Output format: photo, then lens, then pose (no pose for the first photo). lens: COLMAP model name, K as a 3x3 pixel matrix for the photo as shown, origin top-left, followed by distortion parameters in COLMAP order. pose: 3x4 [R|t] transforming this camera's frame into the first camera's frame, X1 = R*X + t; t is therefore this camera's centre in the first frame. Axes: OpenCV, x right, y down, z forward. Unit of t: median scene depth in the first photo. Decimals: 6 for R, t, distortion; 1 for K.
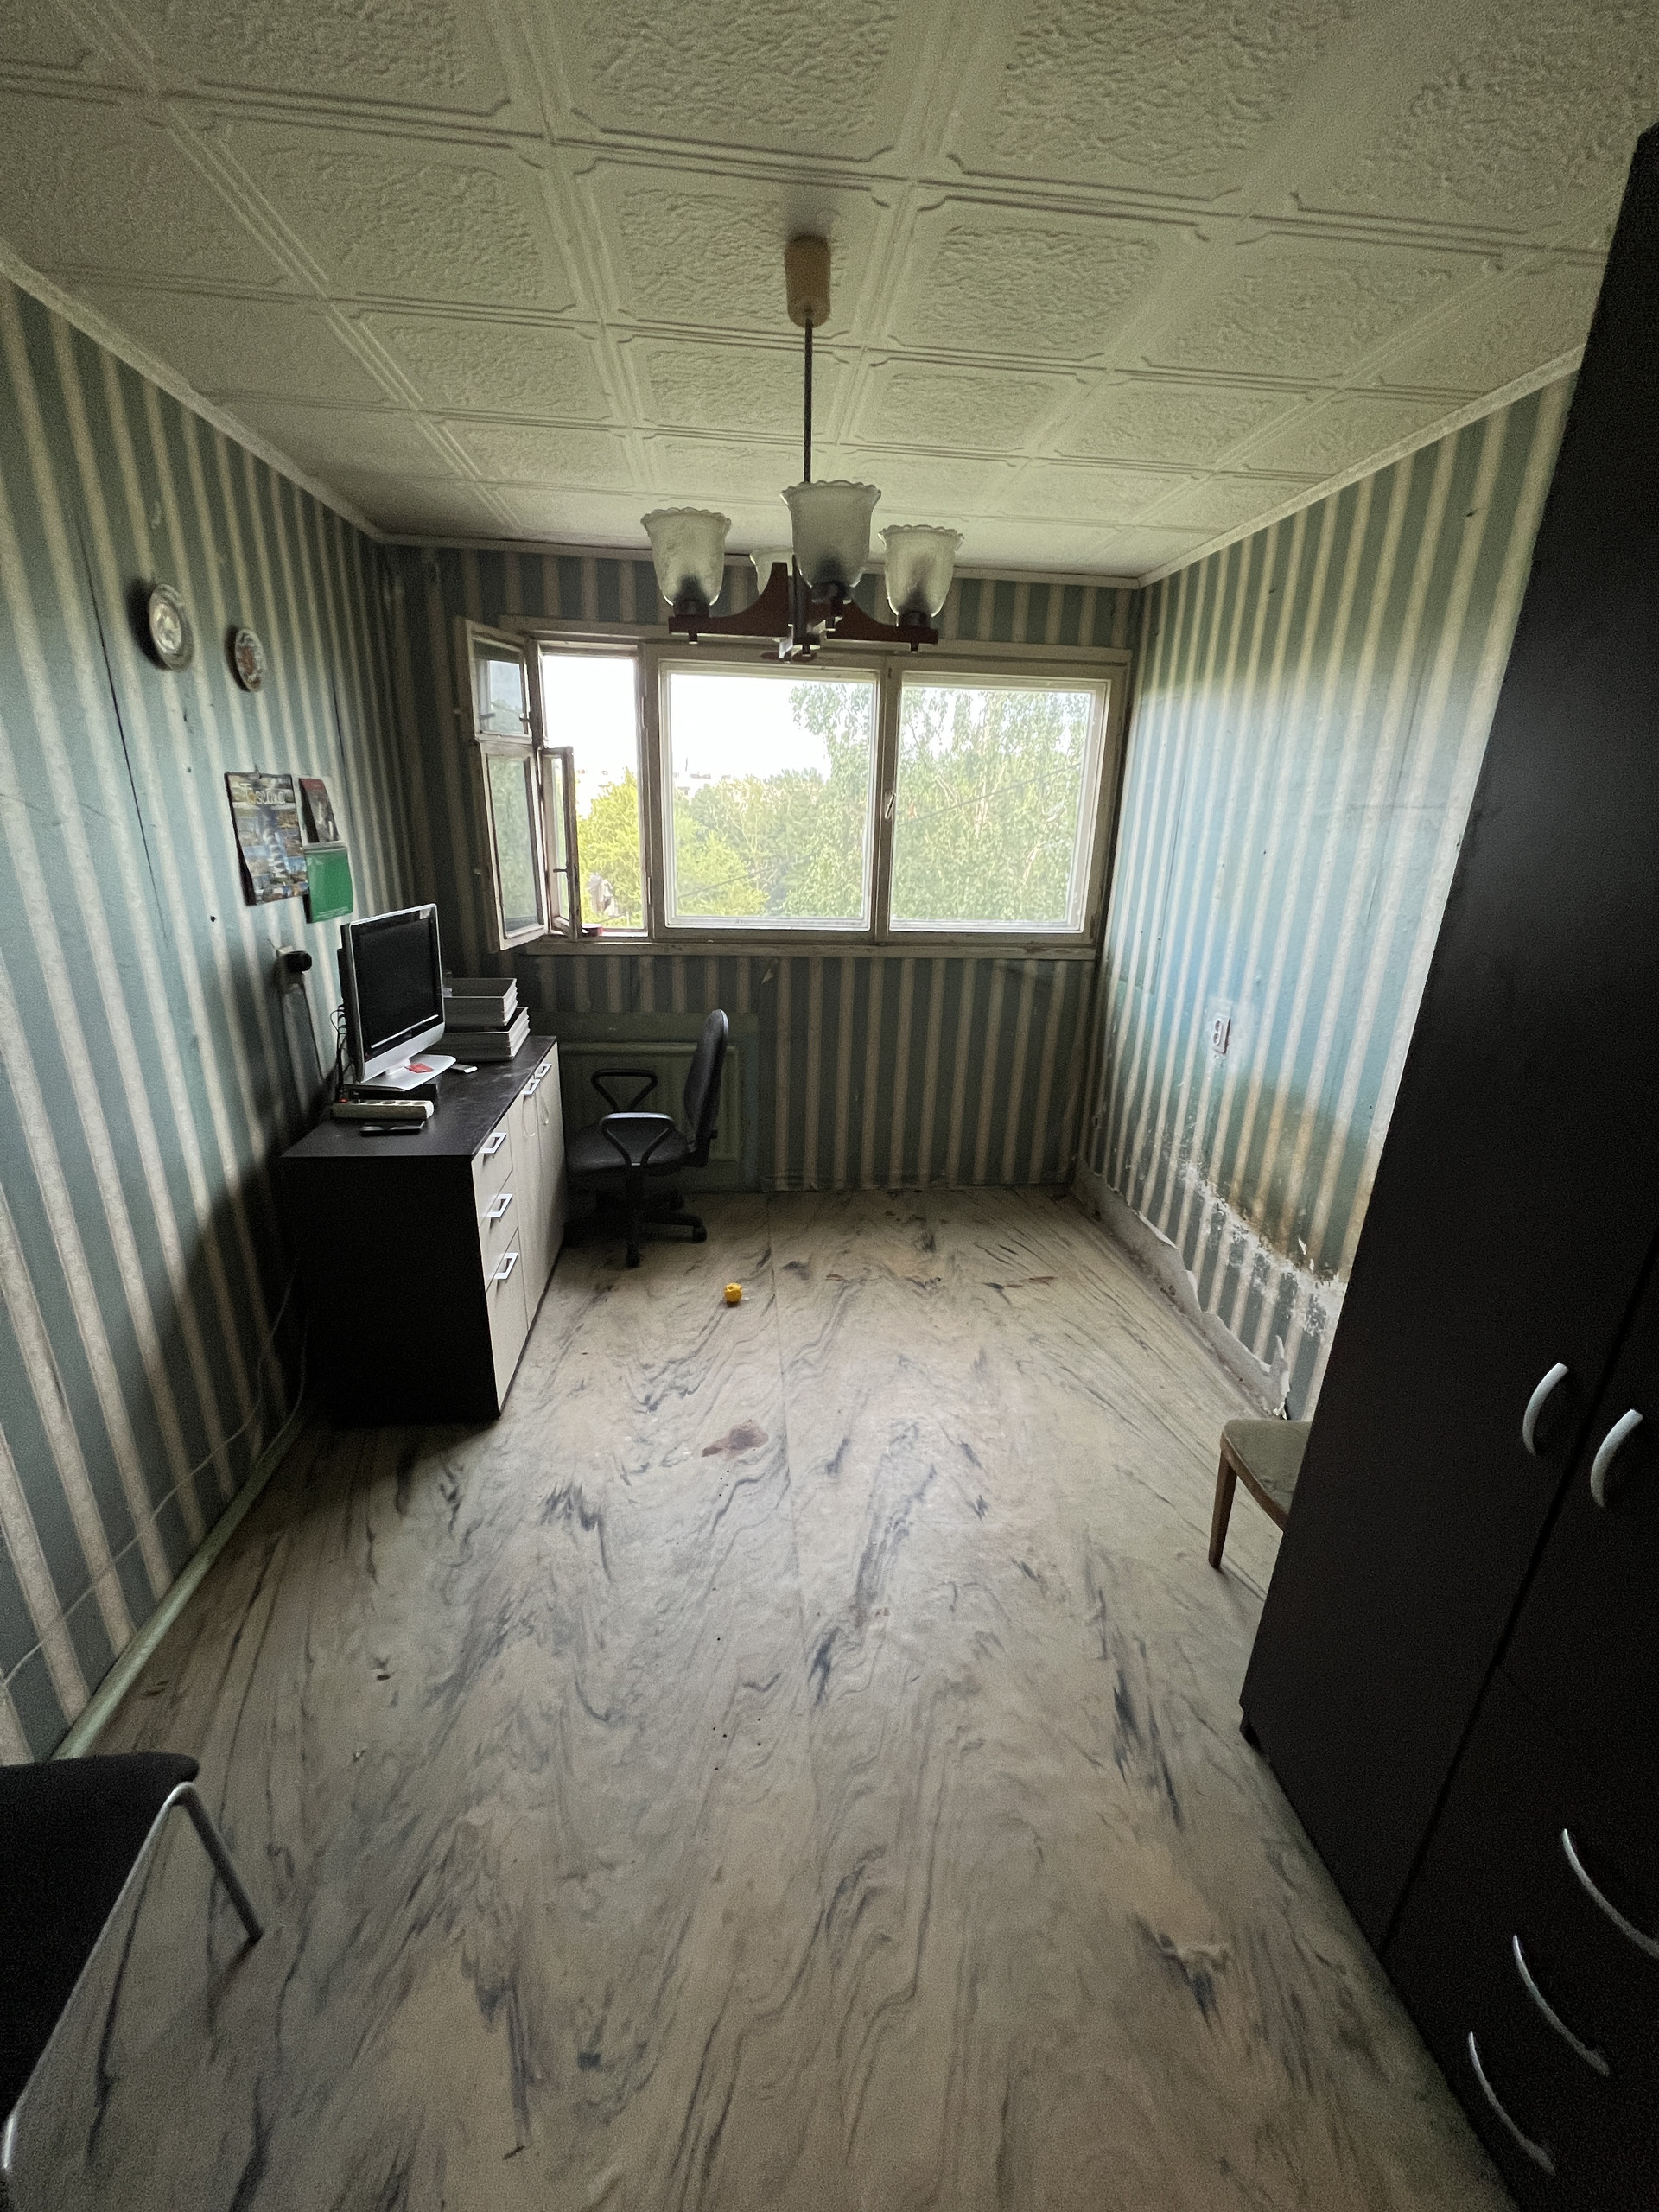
lens RADIAL K [[882.8, 0, 831.2], [0, 882.8, 1105.7], [0, 0, 1]] dist [-0.000277, 0.000113]
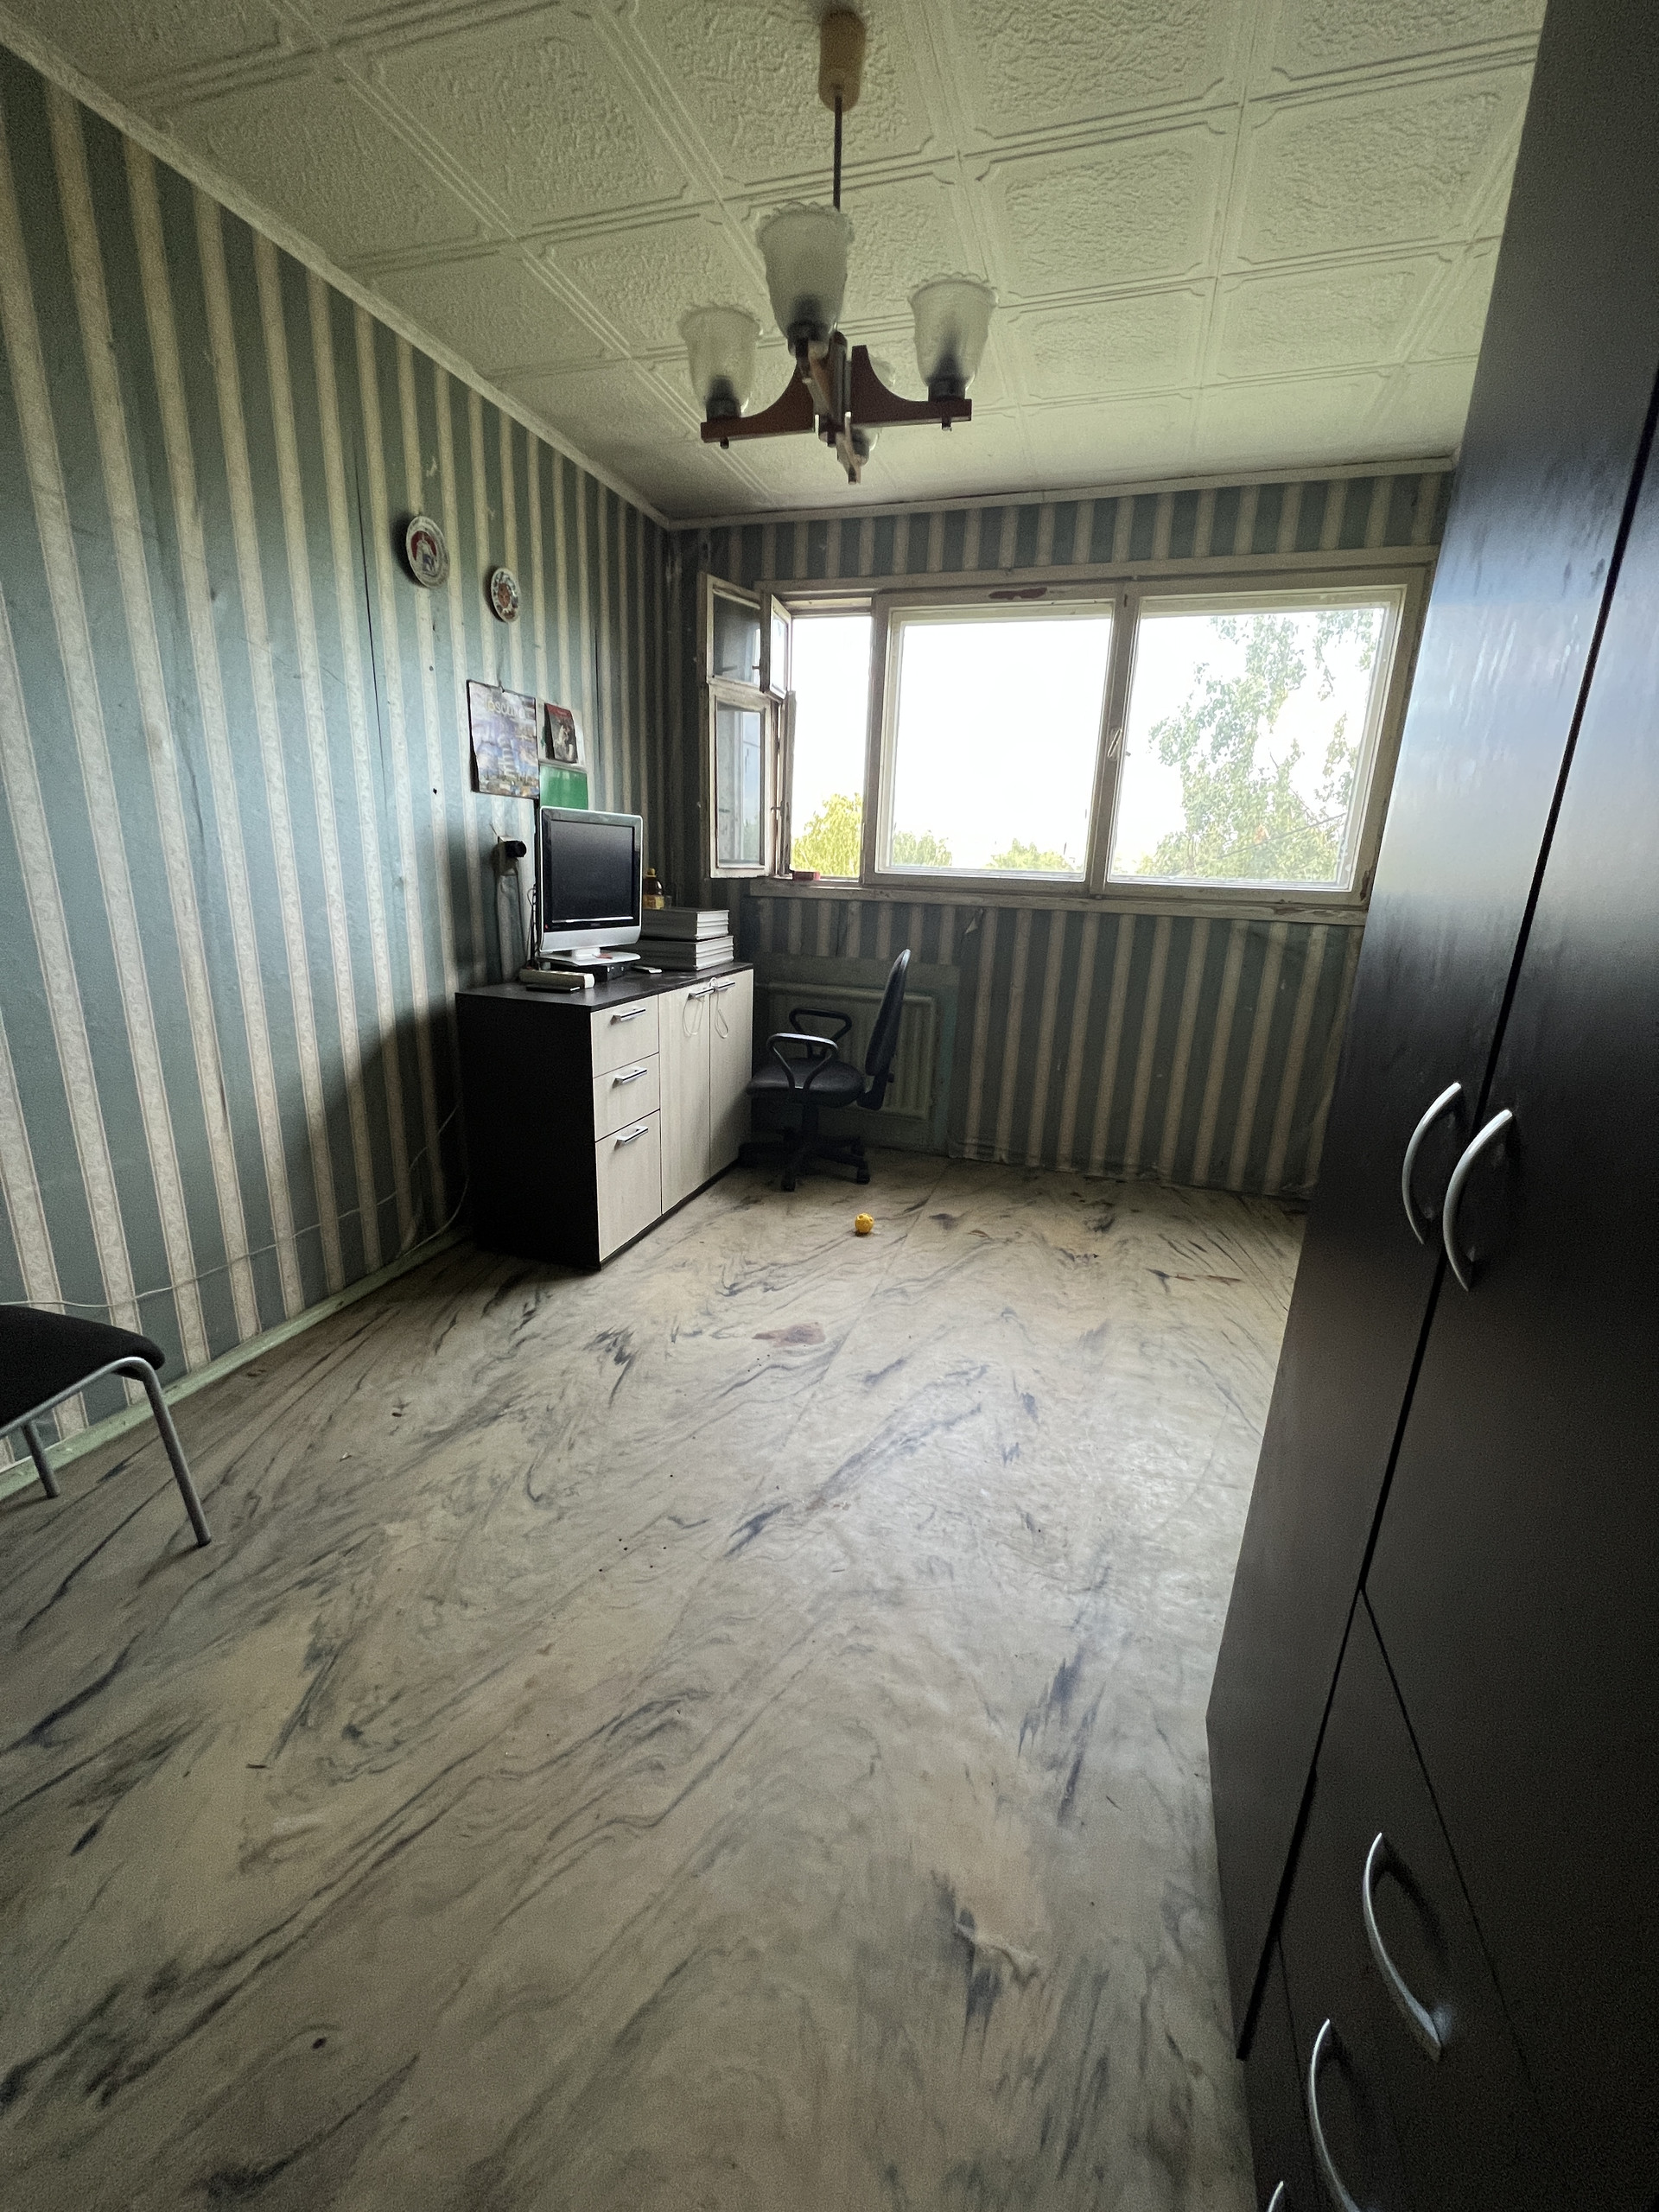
lens RADIAL K [[881.5, 0, 829.5], [0, 881.5, 1106.0], [0, 0, 1]] dist [-0.004667, 0.000429]
pose [[0.914851, 0.113059, -0.387642, 0.272267], [-0.140028, 0.989259, -0.041948, 0.164299], [0.378735, 0.092657, 0.920855, 0.102397]]
